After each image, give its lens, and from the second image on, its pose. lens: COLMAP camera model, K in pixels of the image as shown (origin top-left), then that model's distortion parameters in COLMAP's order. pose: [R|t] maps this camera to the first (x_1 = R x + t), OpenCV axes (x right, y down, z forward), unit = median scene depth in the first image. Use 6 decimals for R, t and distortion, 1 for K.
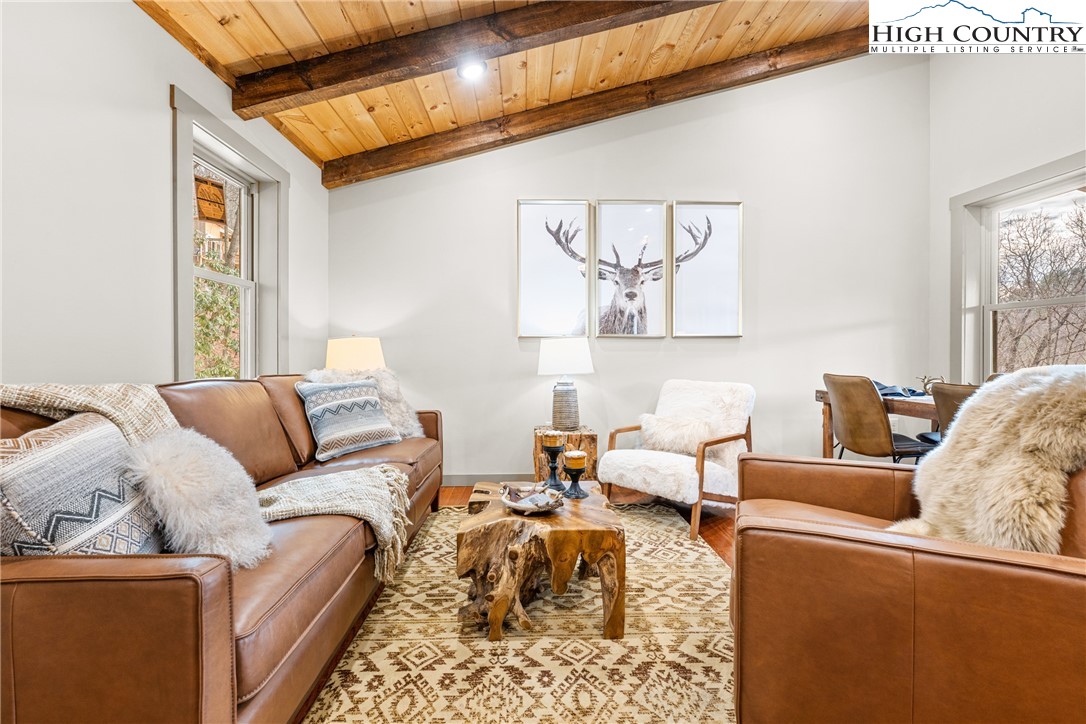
lens RADIAL K [[439.9, 0, 532.7], [0, 439.9, 356.4], [0, 0, 1]] dist [-0.000828, -0.000187]
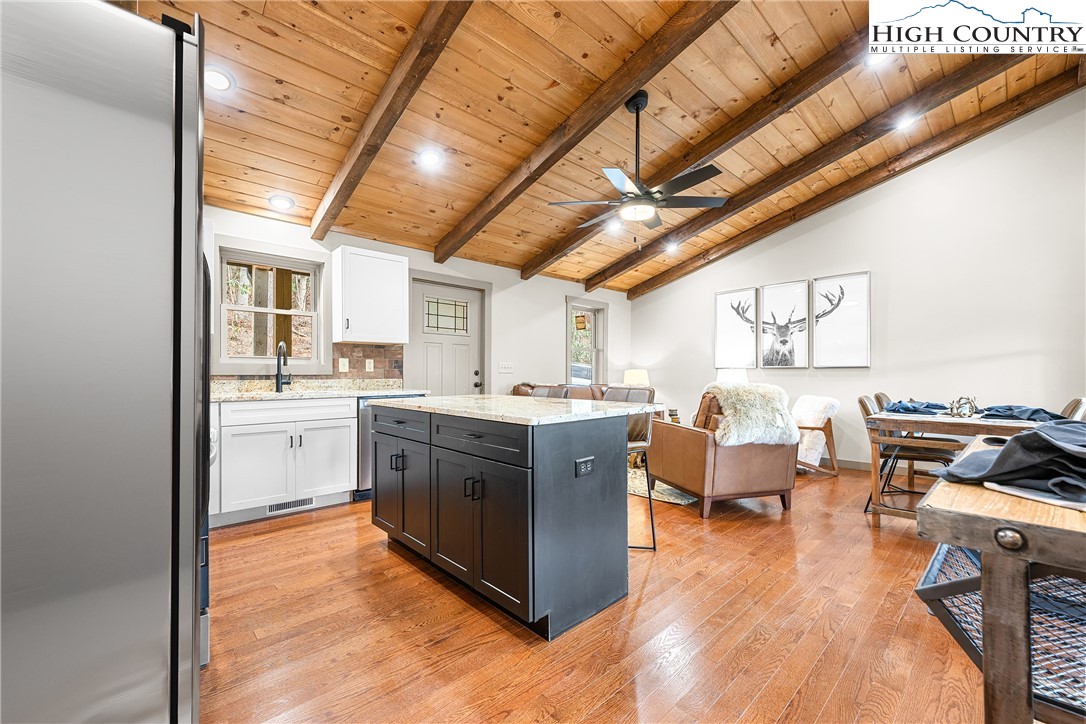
lens RADIAL K [[432.8, 0, 548.0], [0, 432.8, 373.7], [0, 0, 1]] dist [-0.001800, 0.000002]
pose [[0.660194, 0.002997, -0.751089, 0.845108], [-0.012933, 0.999889, -0.007378, -0.000192], [0.750983, 0.014585, 0.660160, -0.686507]]
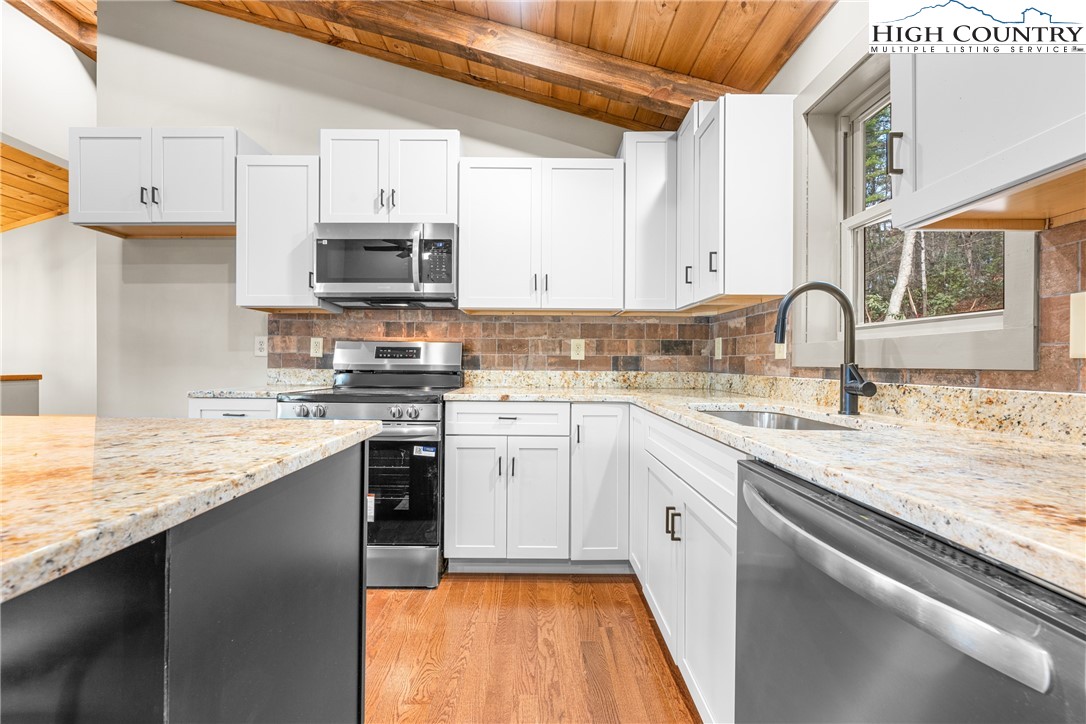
lens RADIAL K [[442.8, 0, 543.0], [0, 442.8, 362.0], [0, 0, 1]] dist [0.001075, 0.000058]
pose [[-0.999494, -0.009828, 0.030267, -0.128642], [-0.009463, 0.999881, 0.012165, -0.004131], [-0.030383, 0.011872, -0.999468, -0.059901]]
